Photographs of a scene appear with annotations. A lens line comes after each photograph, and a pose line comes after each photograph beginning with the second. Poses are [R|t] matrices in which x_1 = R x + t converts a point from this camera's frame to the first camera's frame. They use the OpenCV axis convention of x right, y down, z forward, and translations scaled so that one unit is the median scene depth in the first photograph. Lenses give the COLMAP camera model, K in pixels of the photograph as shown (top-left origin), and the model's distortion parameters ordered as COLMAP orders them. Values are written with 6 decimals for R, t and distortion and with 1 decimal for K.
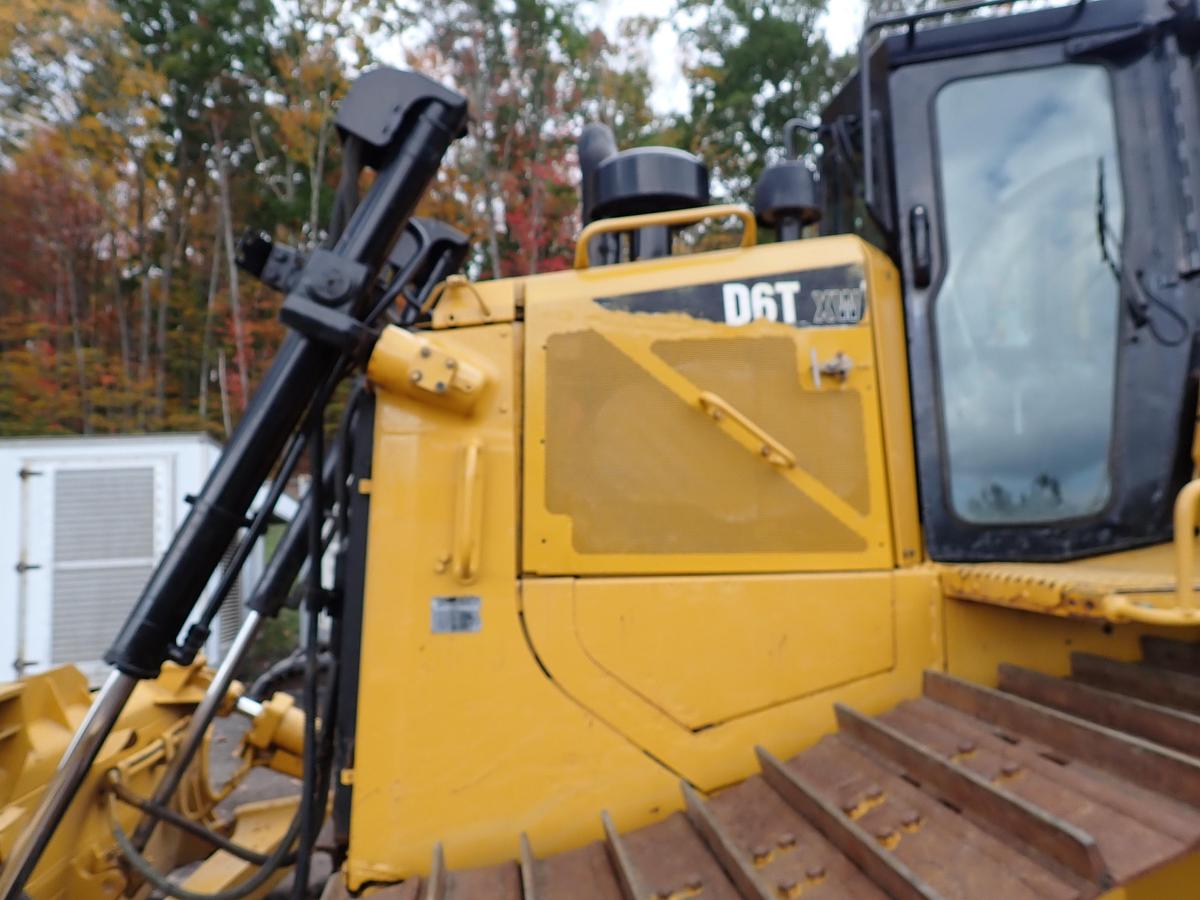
lens RADIAL K [[902.1, 0, 600.8], [0, 902.1, 440.8], [0, 0, 1]] dist [-0.001127, -0.006648]
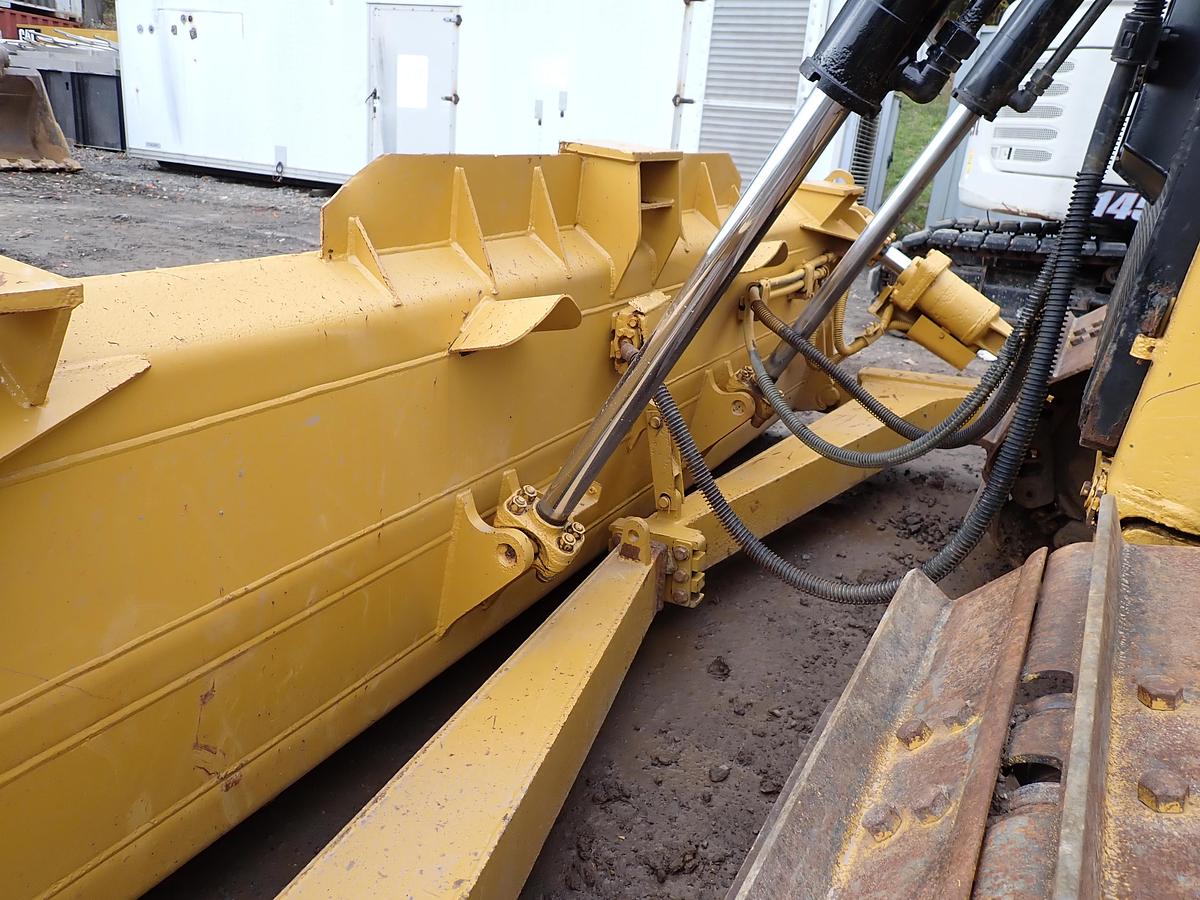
lens RADIAL K [[886.4, 0, 600.0], [0, 886.4, 450.0], [0, 0, 1]] dist [0.006613, 0.004493]
pose [[0.790541, 0.316928, -0.524025, -0.215434], [-0.055959, 0.889481, 0.453534, 0.168501], [0.609847, -0.329213, 0.720906, 0.321802]]
